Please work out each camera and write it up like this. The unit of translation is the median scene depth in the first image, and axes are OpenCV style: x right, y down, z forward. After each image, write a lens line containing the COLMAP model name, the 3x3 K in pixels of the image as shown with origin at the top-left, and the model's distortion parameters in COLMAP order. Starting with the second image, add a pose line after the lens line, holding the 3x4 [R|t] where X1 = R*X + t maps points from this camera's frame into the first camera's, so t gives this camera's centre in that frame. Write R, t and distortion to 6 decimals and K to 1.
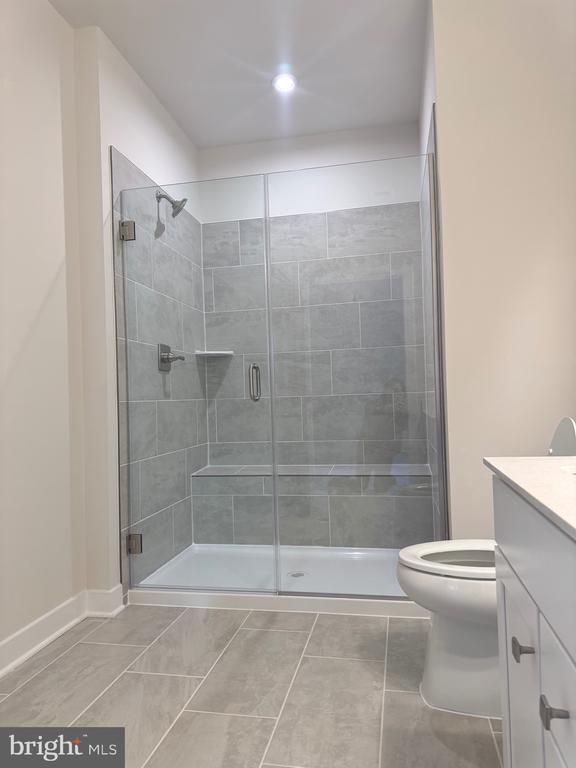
lens RADIAL K [[547.0, 0, 288.5], [0, 547.0, 385.3], [0, 0, 1]] dist [-0.010801, -0.006899]
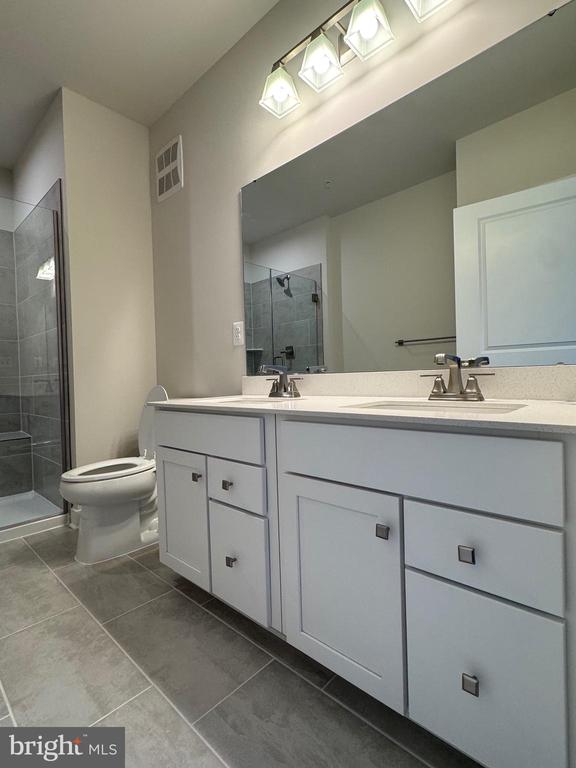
lens RADIAL K [[379.0, 0, 285.9], [0, 379.0, 383.8], [0, 0, 1]] dist [-0.003599, -0.002006]
pose [[0.527947, -0.000465, 0.849277, -0.406207], [-0.010975, 0.999913, 0.007370, 0.028027], [-0.849206, -0.013212, 0.527896, -0.107889]]
